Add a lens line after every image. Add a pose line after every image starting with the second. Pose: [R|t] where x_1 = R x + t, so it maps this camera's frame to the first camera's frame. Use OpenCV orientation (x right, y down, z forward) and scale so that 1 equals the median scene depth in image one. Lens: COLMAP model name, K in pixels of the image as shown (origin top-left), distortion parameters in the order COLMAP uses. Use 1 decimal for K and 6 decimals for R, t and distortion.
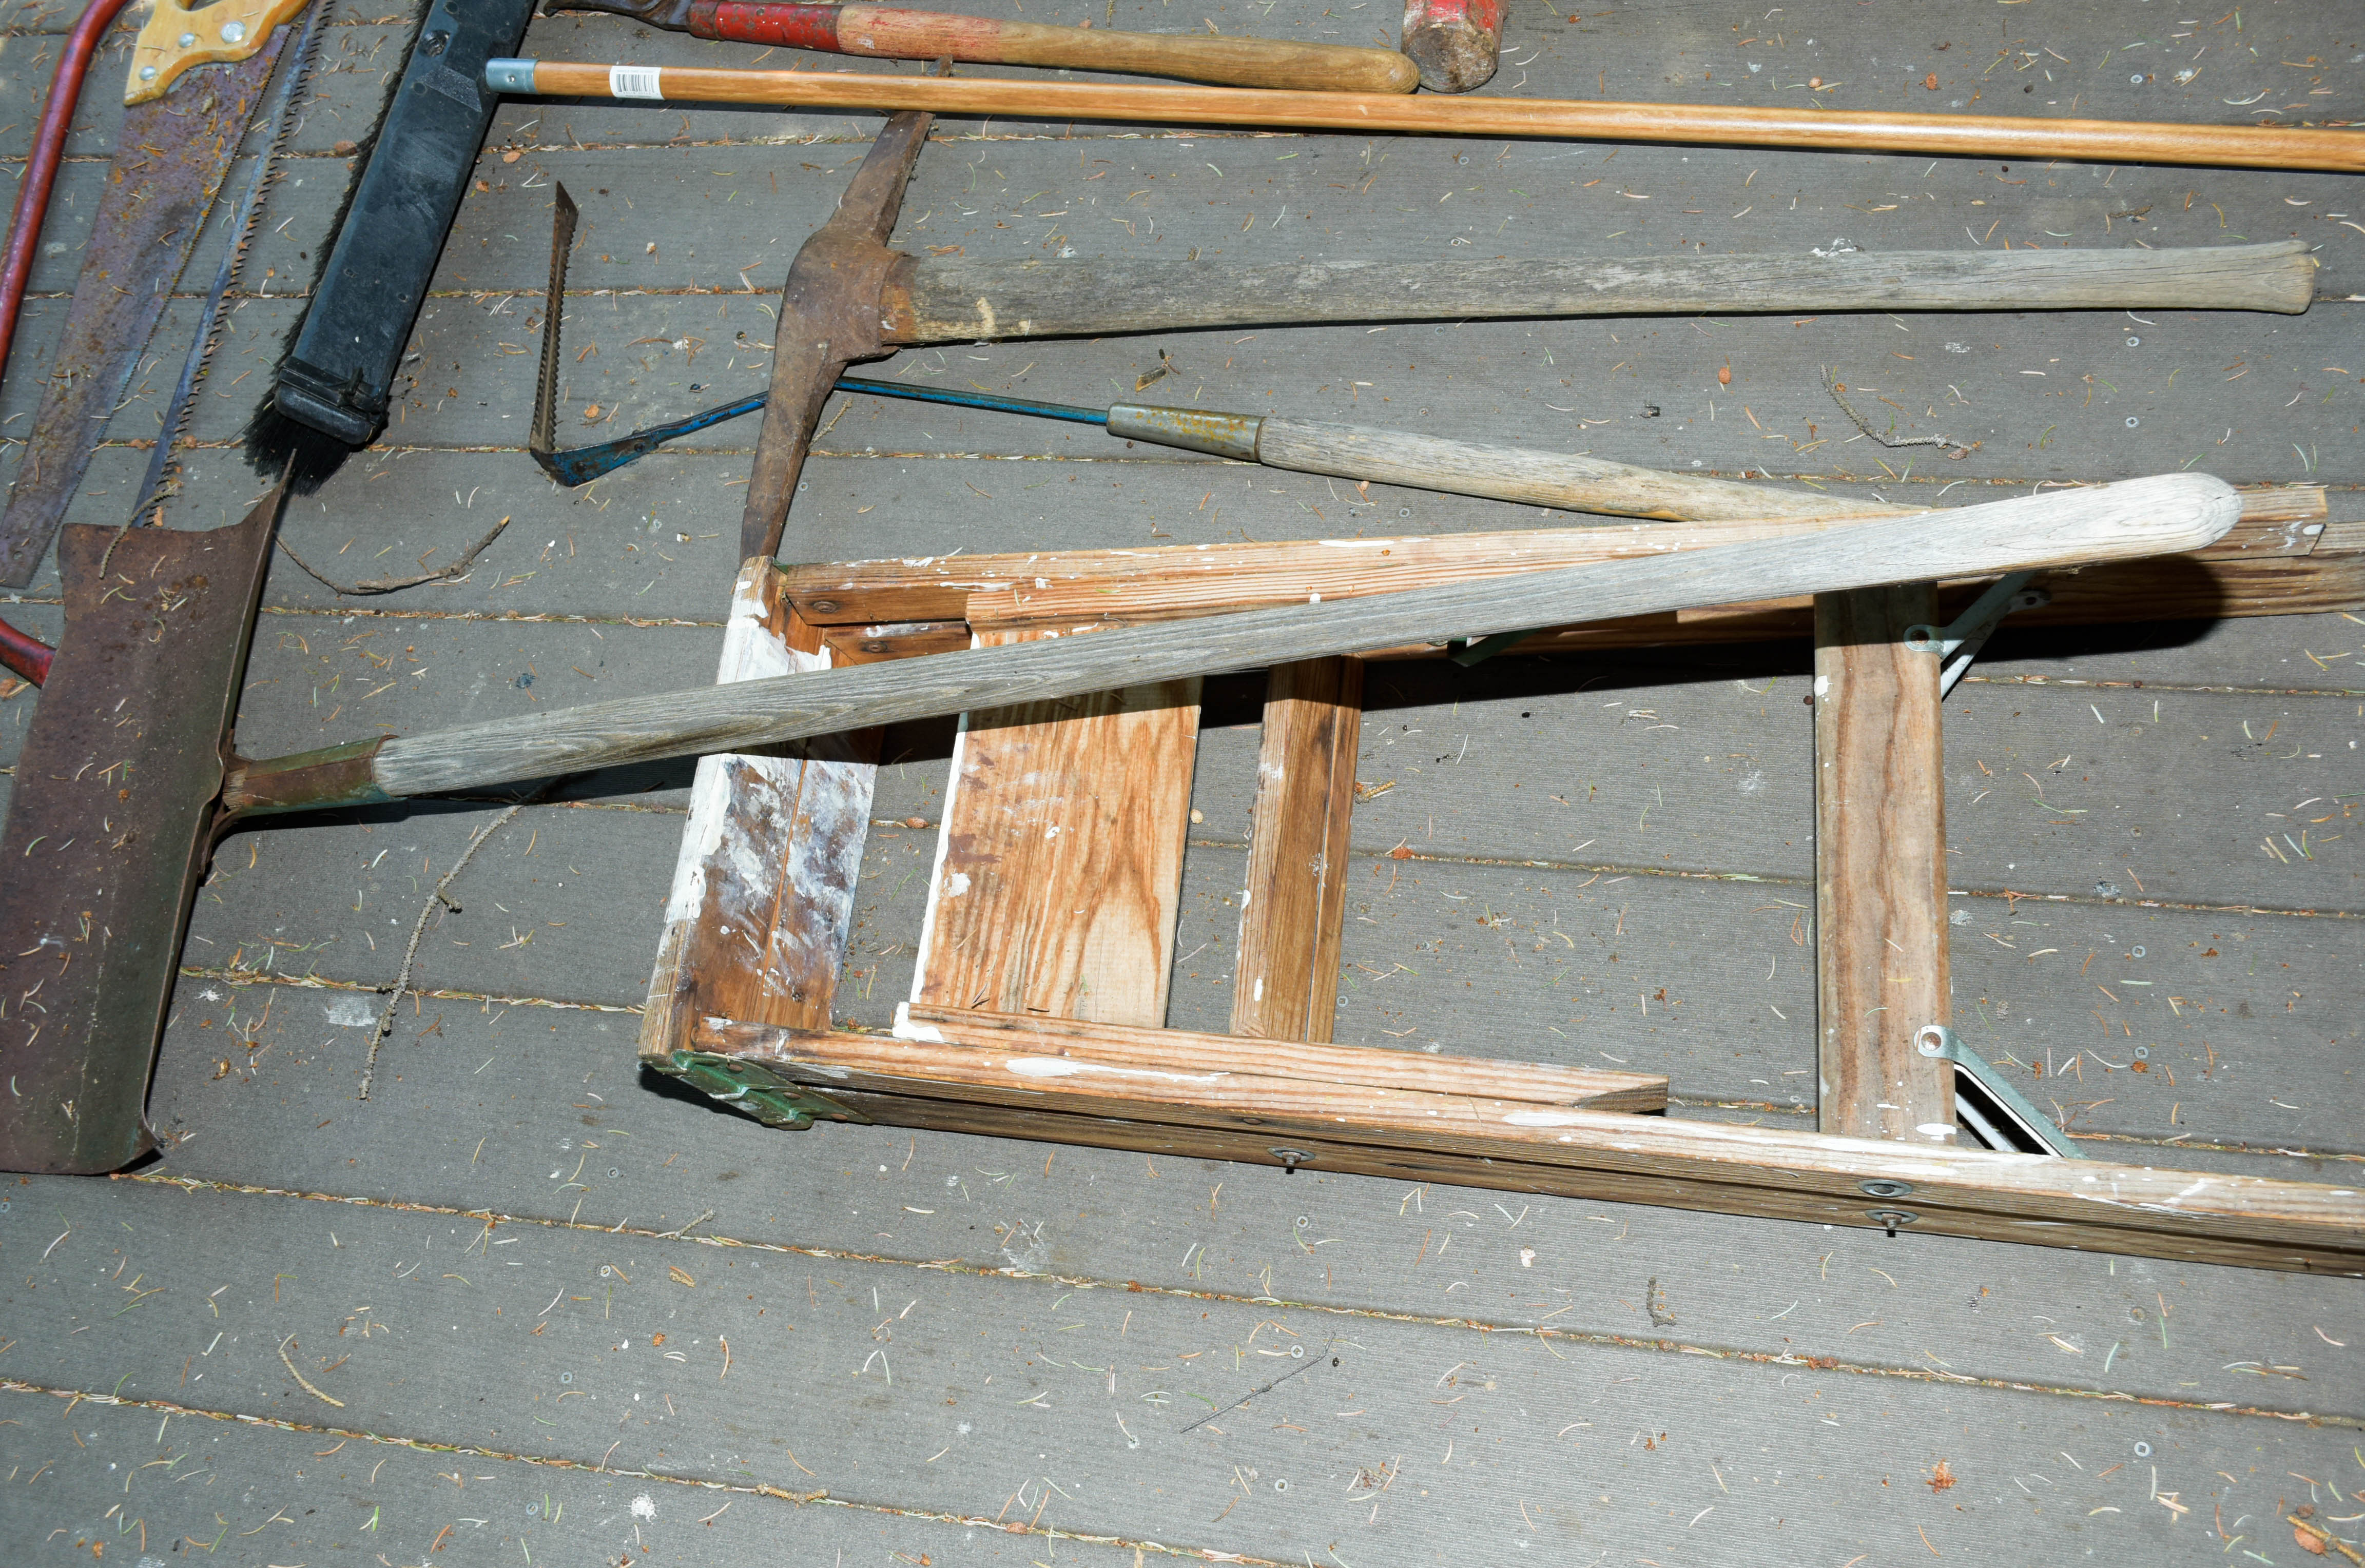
lens RADIAL K [[2356.1, 0, 1185.8], [0, 2356.1, 804.1], [0, 0, 1]] dist [-0.016588, -0.001576]
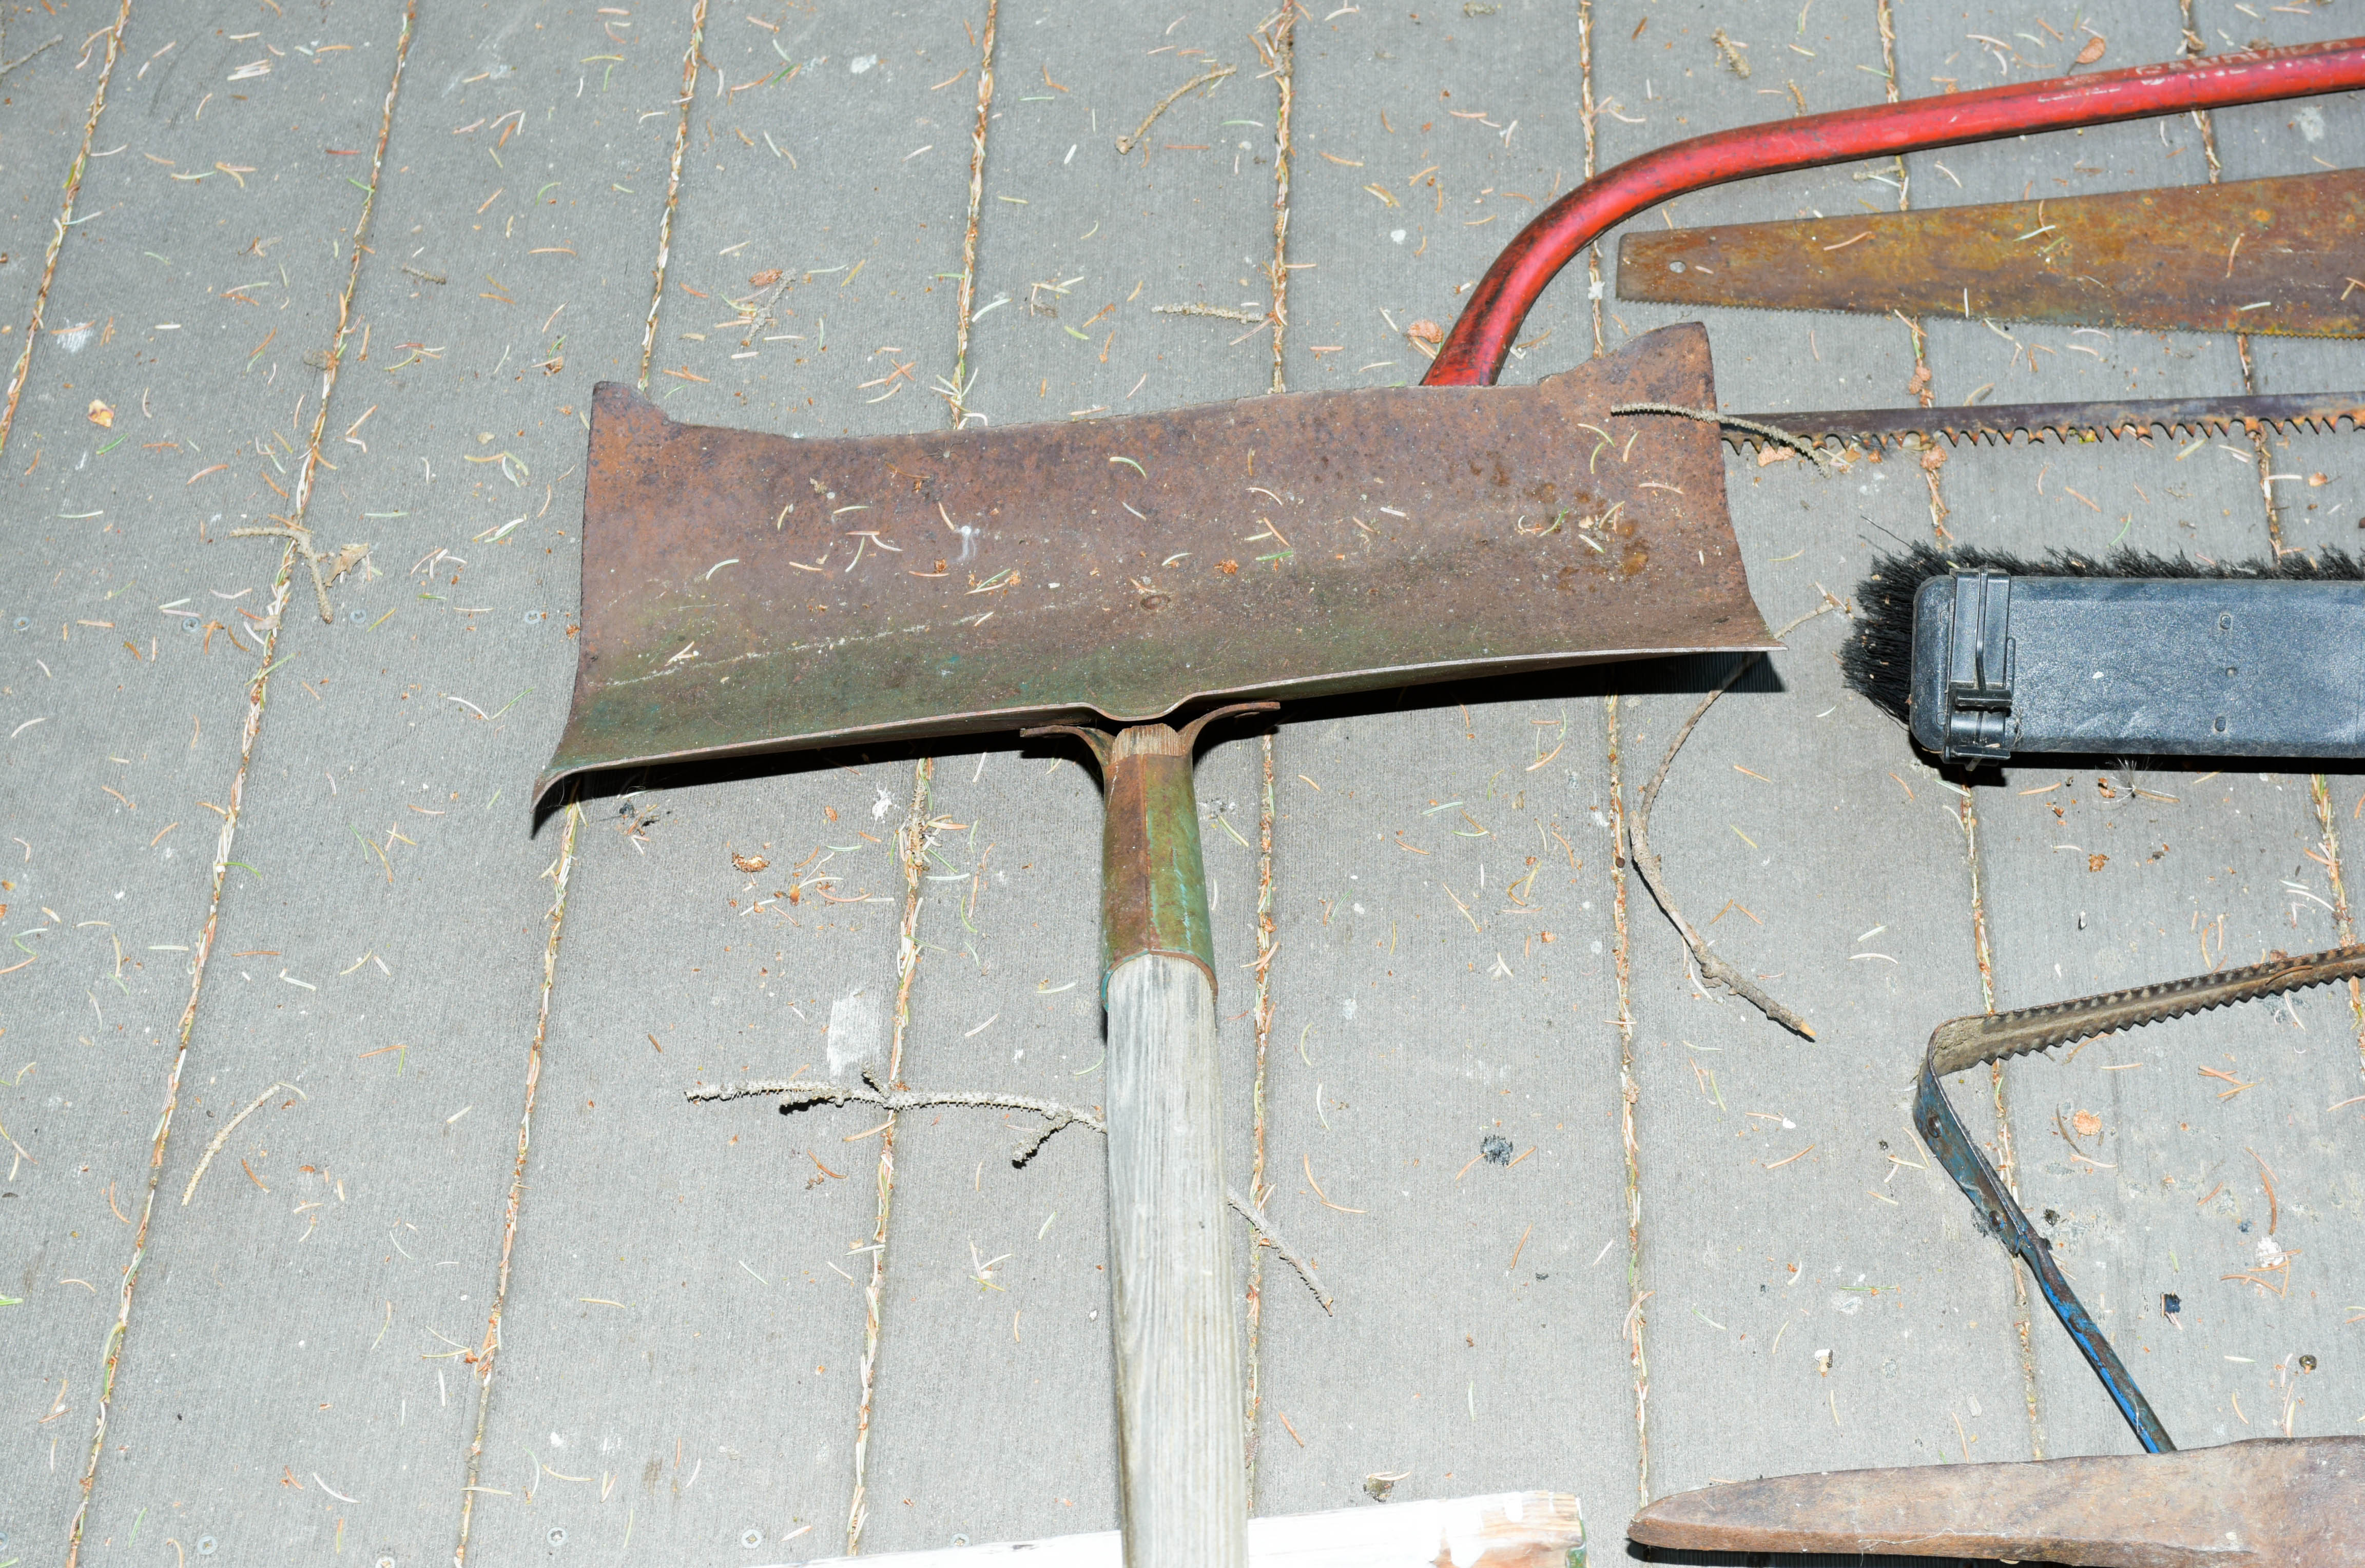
lens RADIAL K [[3933.5, 0, 1182.5], [0, 3933.5, 784.0], [0, 0, 1]] dist [-0.036830, 0.048514]
pose [[0.135376, 0.899920, -0.414510, 0.011171], [-0.883109, 0.299274, 0.361322, -0.343685], [0.449213, 0.317143, 0.835241, 0.178084]]
